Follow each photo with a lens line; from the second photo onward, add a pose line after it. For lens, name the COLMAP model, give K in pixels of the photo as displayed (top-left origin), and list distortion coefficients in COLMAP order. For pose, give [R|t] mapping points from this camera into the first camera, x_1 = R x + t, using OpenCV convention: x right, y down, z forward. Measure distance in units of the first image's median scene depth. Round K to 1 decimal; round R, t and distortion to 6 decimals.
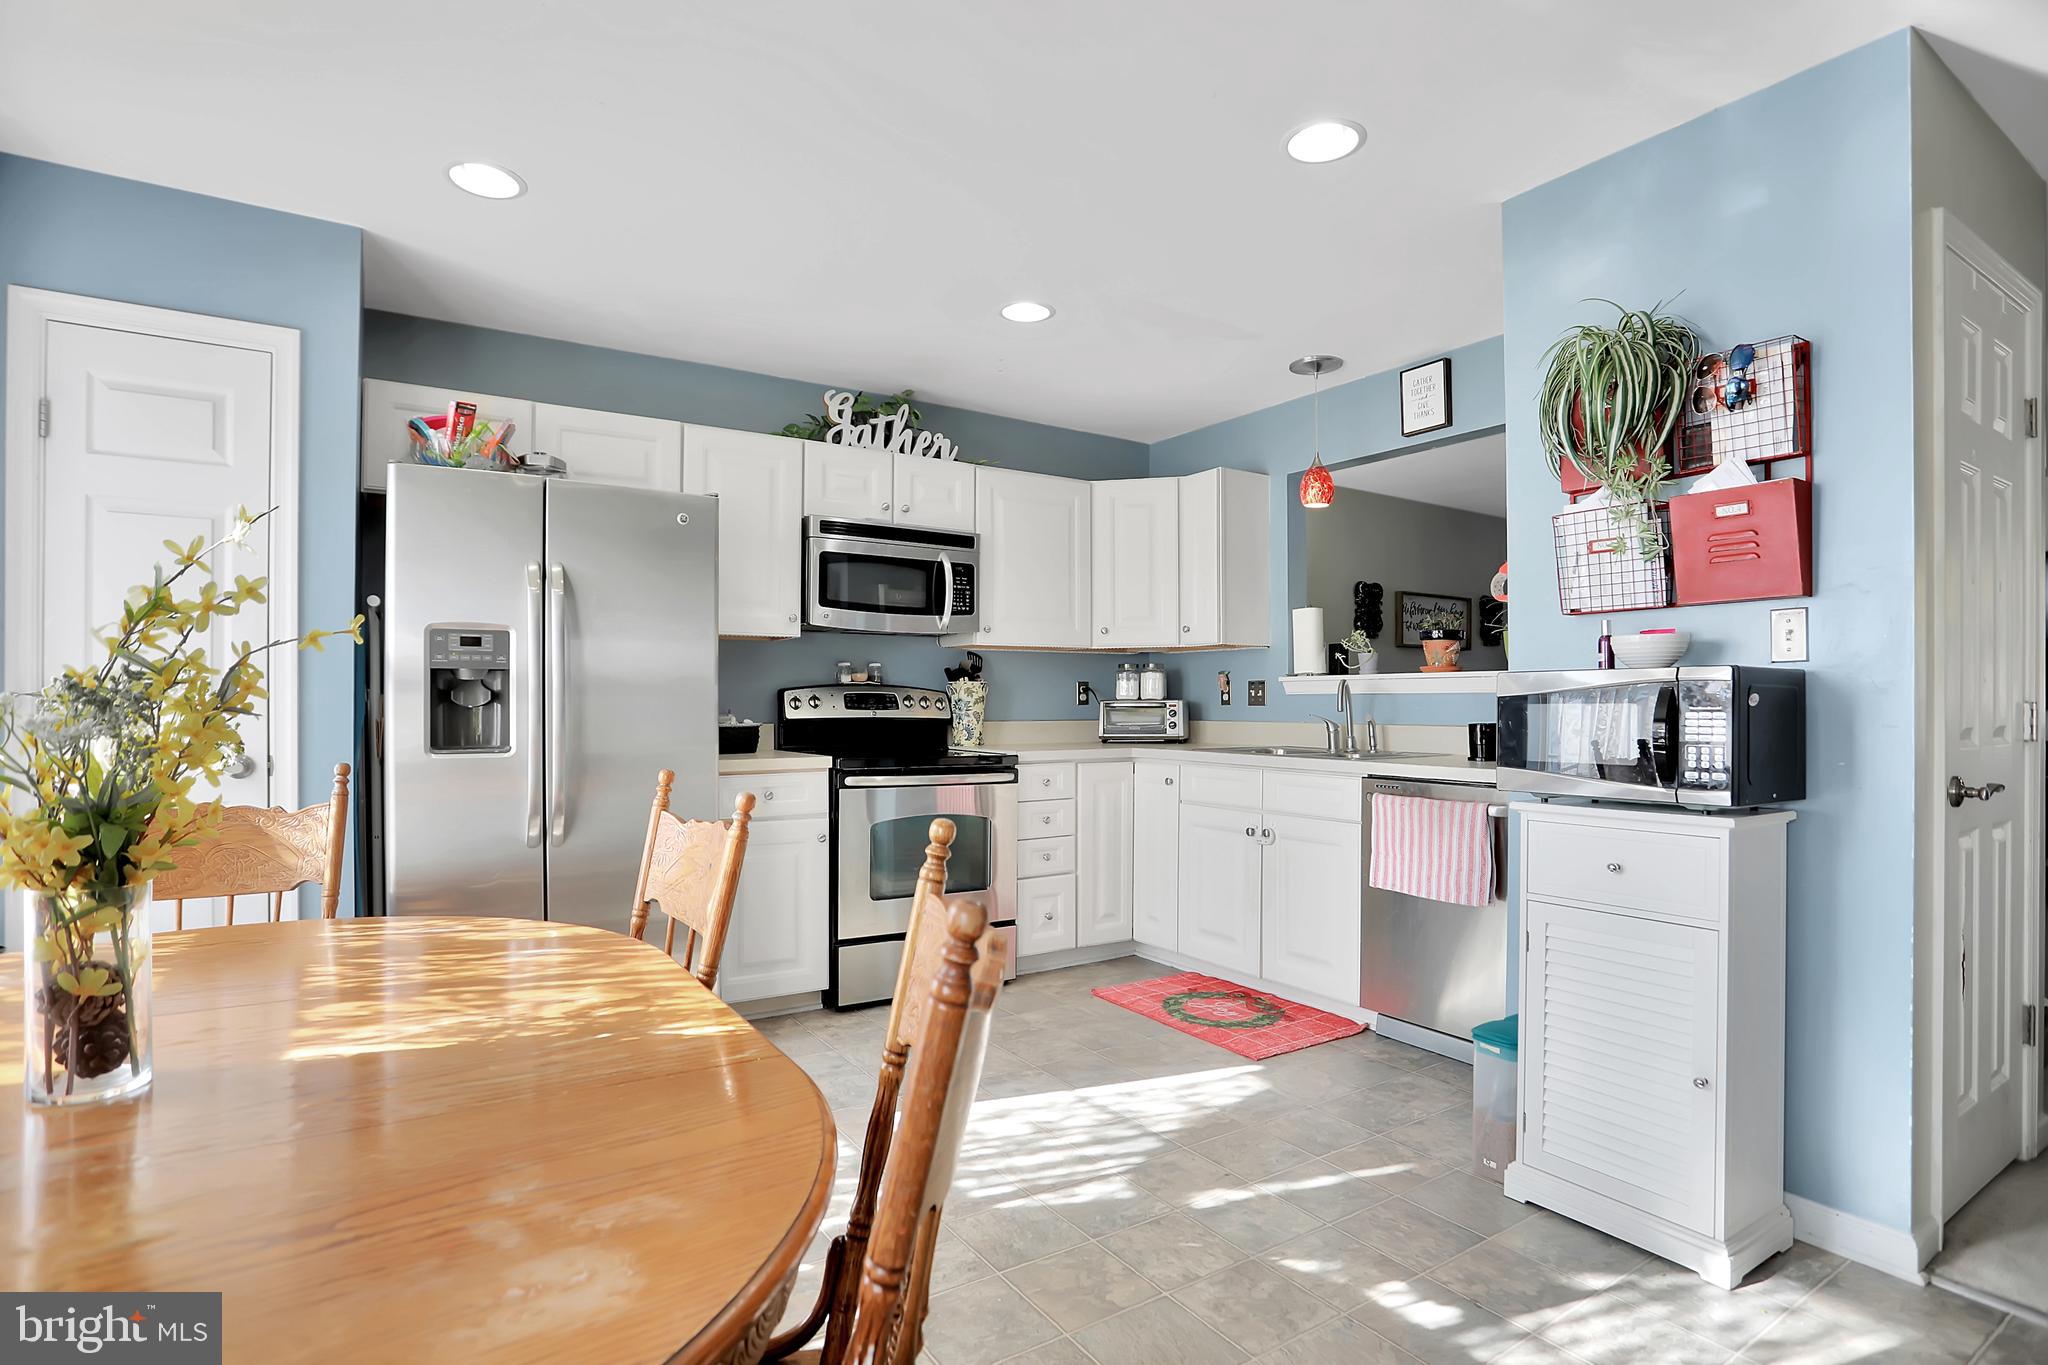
lens RADIAL K [[1017.5, 0, 1030.8], [0, 1017.5, 699.2], [0, 0, 1]] dist [-0.078475, 0.032539]
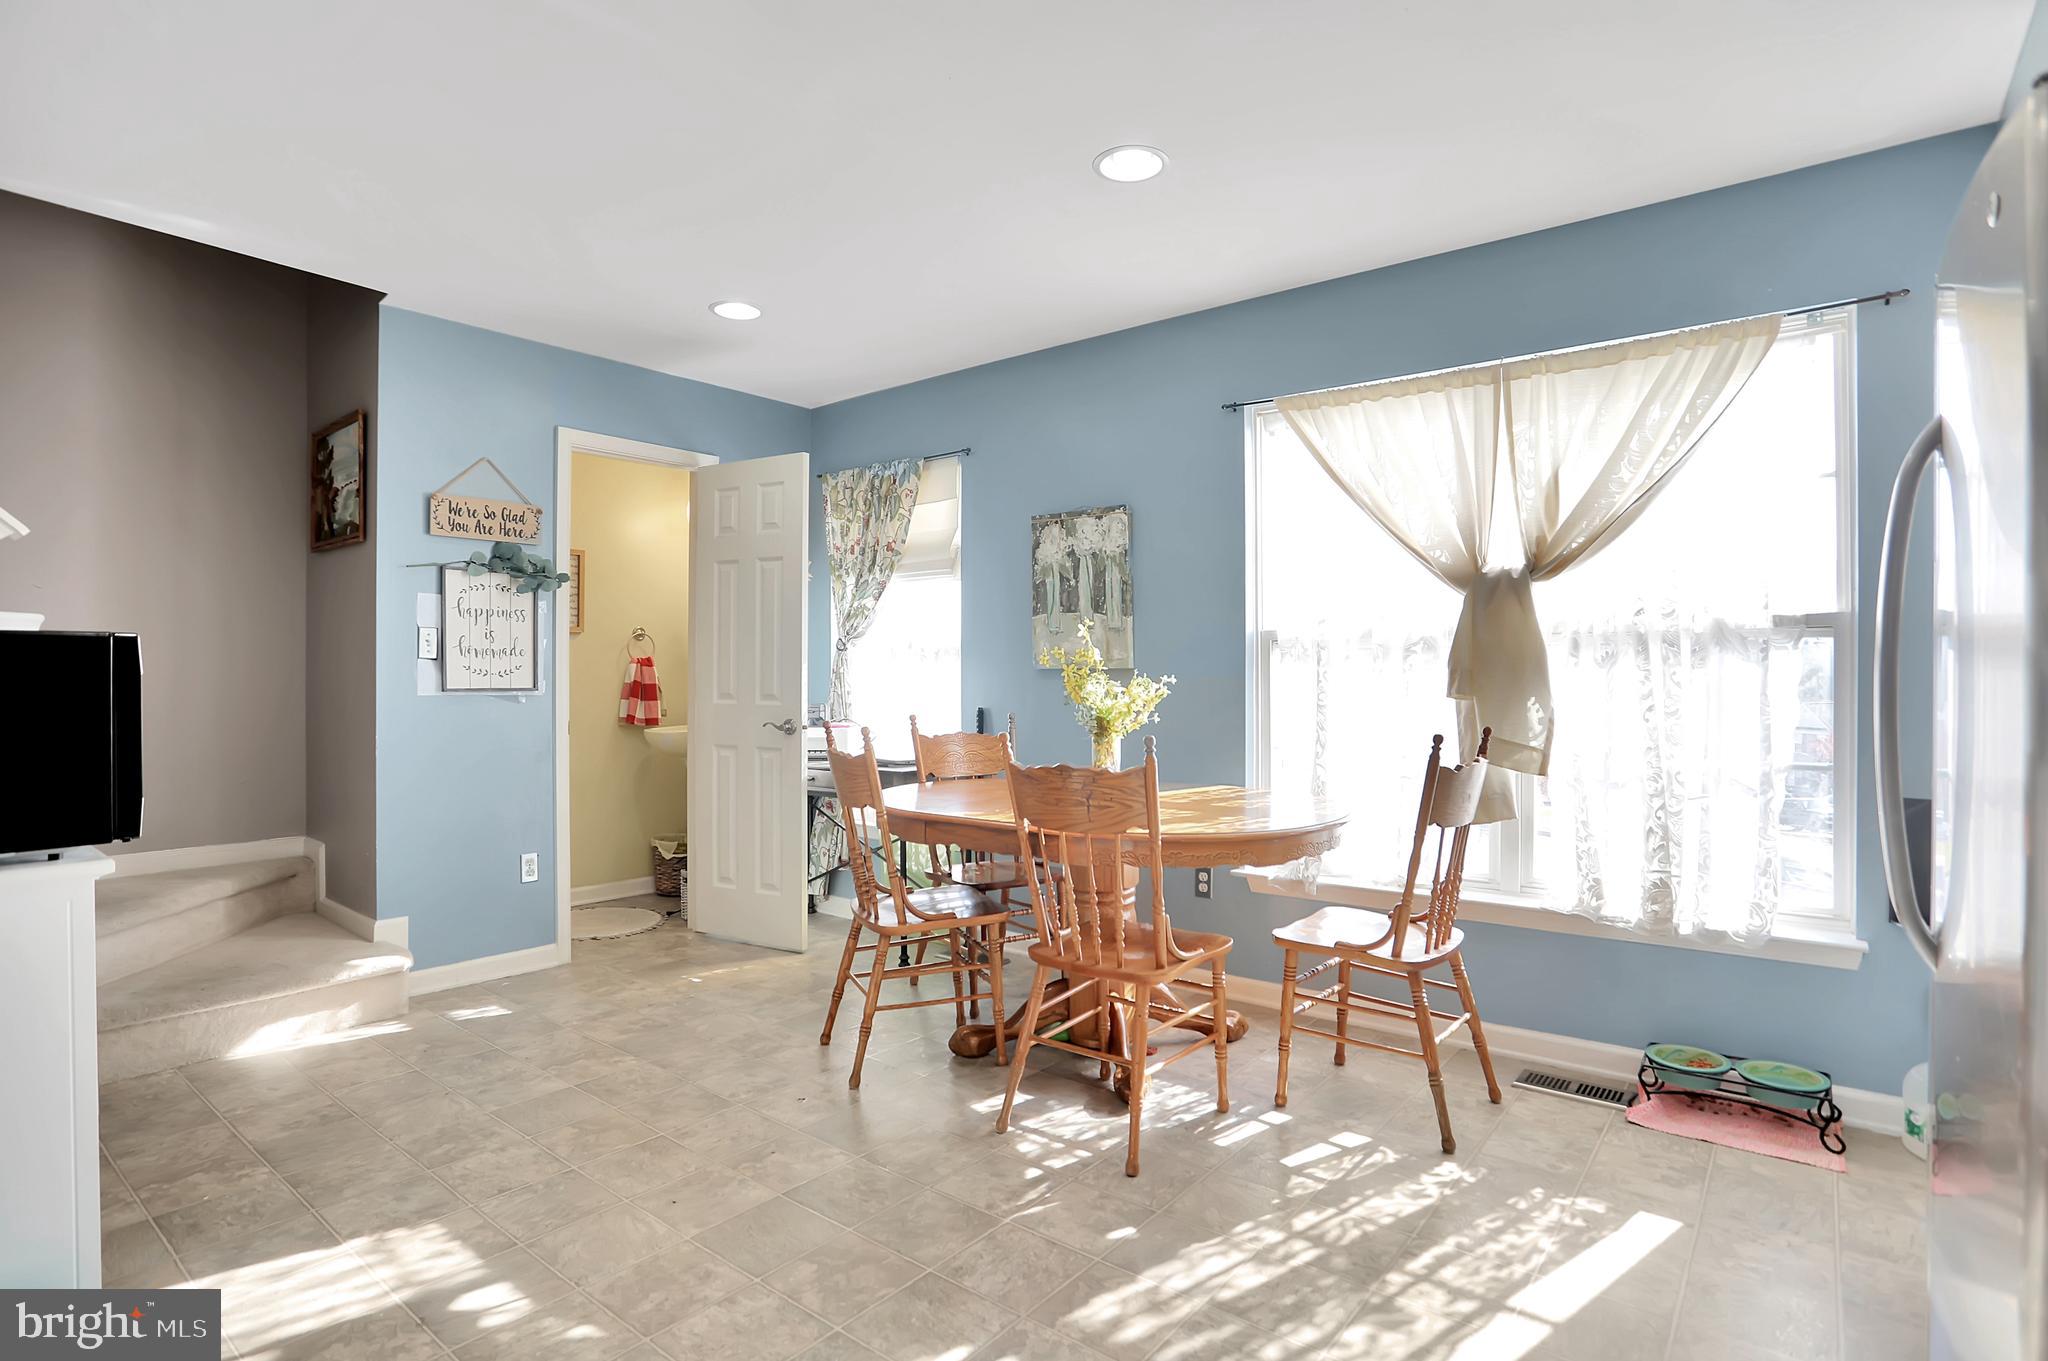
lens RADIAL K [[1017.5, 0, 1030.8], [0, 1017.5, 697.2], [0, 0, 1]] dist [-0.078475, 0.032539]
pose [[-0.958733, -0.002825, -0.284295, 0.067235], [-0.009798, 0.999685, 0.023107, -0.010990], [0.284140, 0.024939, -0.958458, 0.922834]]
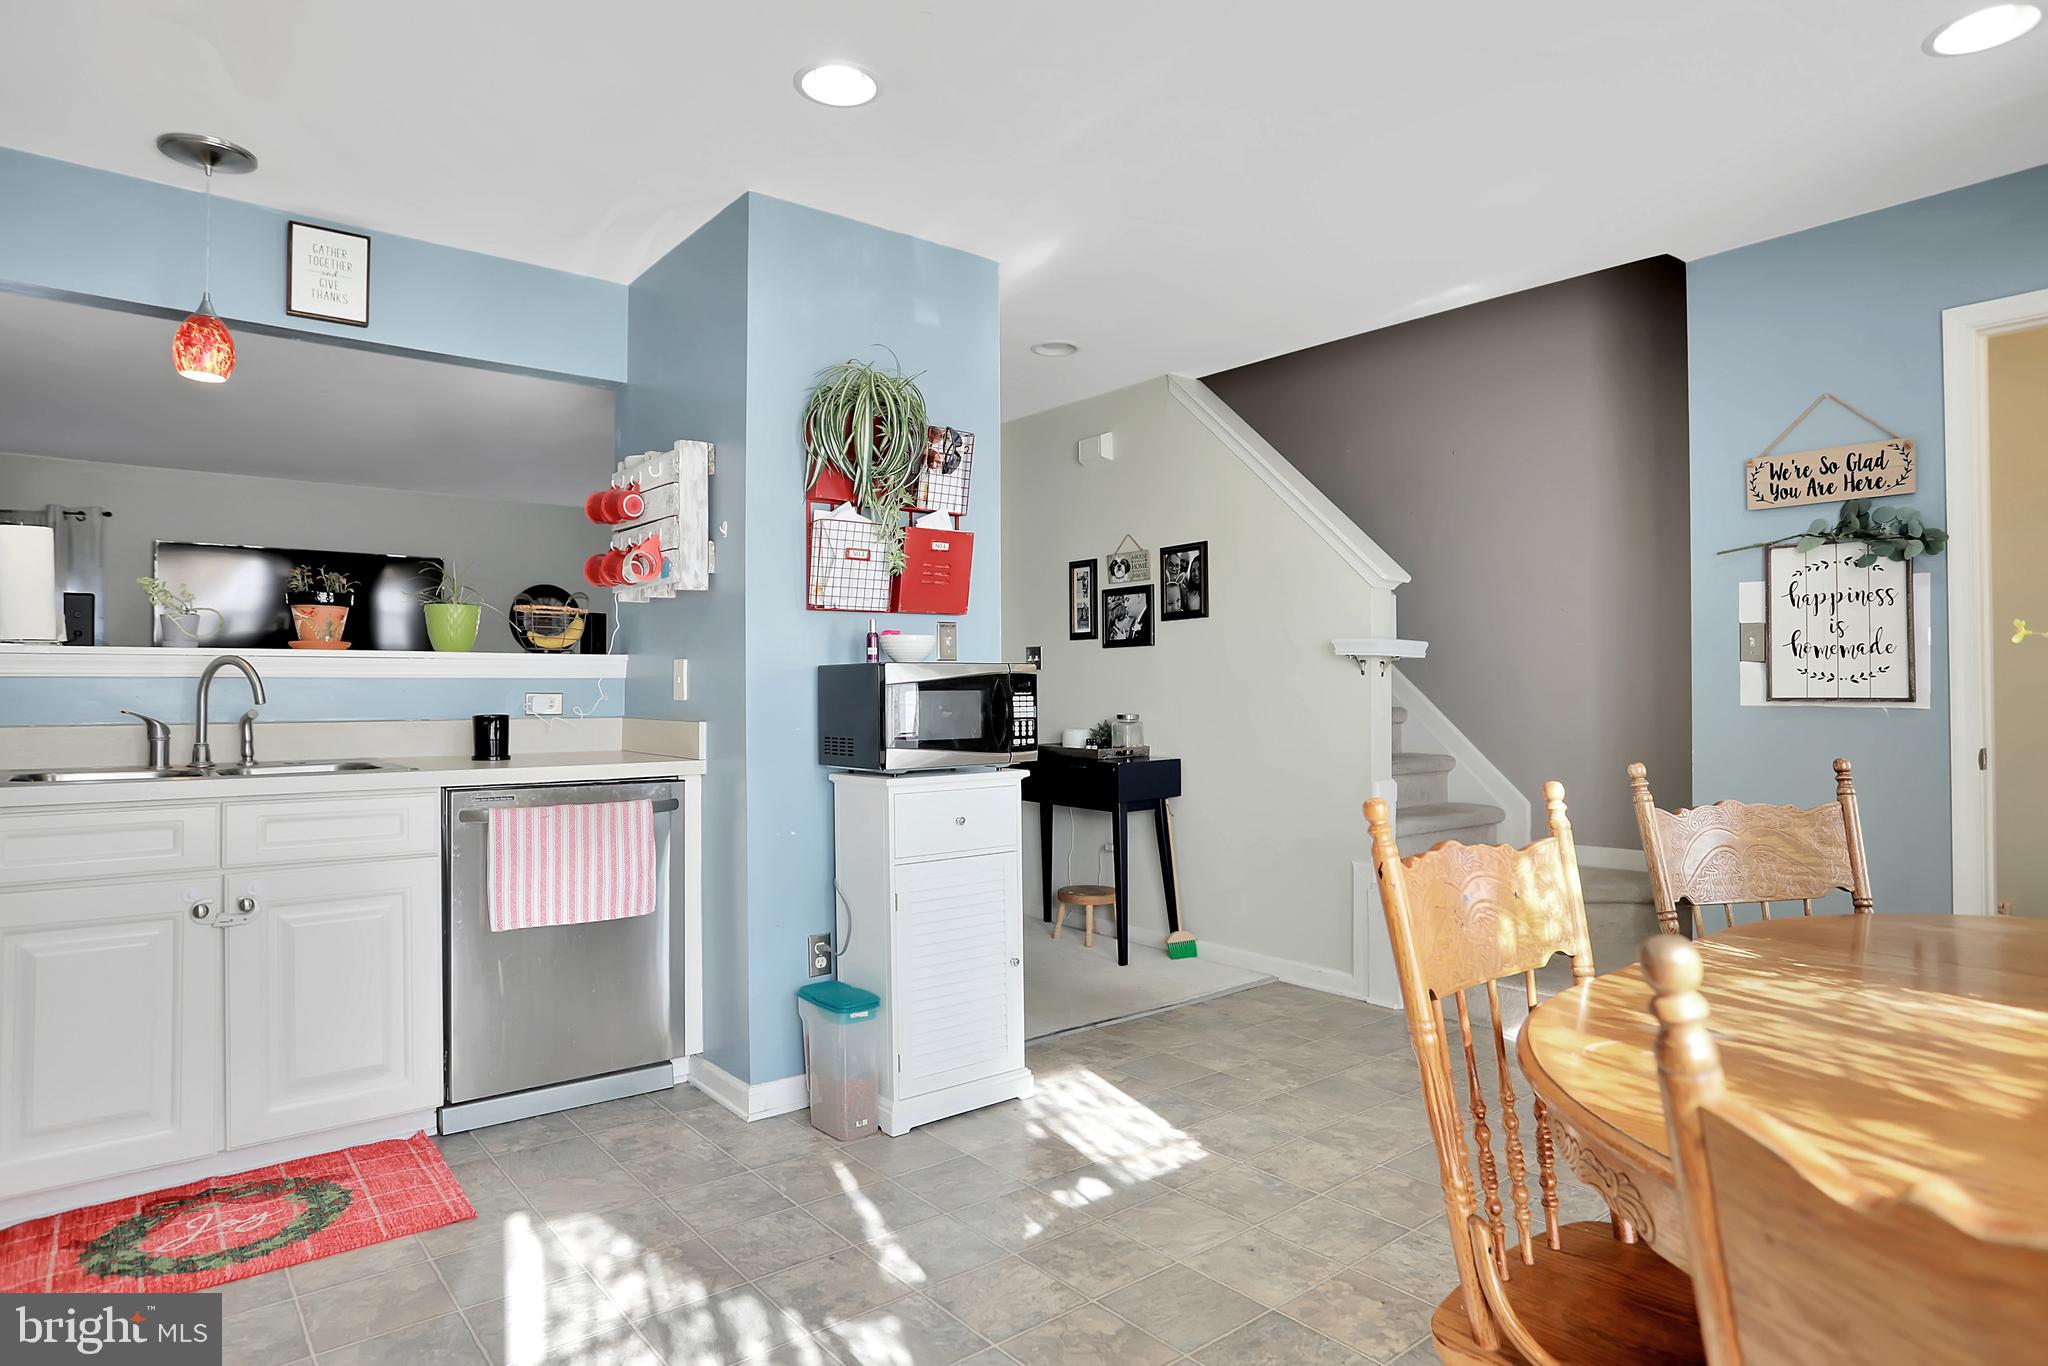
lens RADIAL K [[1132.1, 0, 1004.5], [0, 1132.1, 679.4], [0, 0, 1]] dist [-0.048075, 0.021784]
pose [[-0.096636, 0.007735, 0.995290, -0.426414], [-0.001013, 0.999969, -0.007870, 0.000804], [-0.995319, -0.001768, -0.096625, 0.544443]]
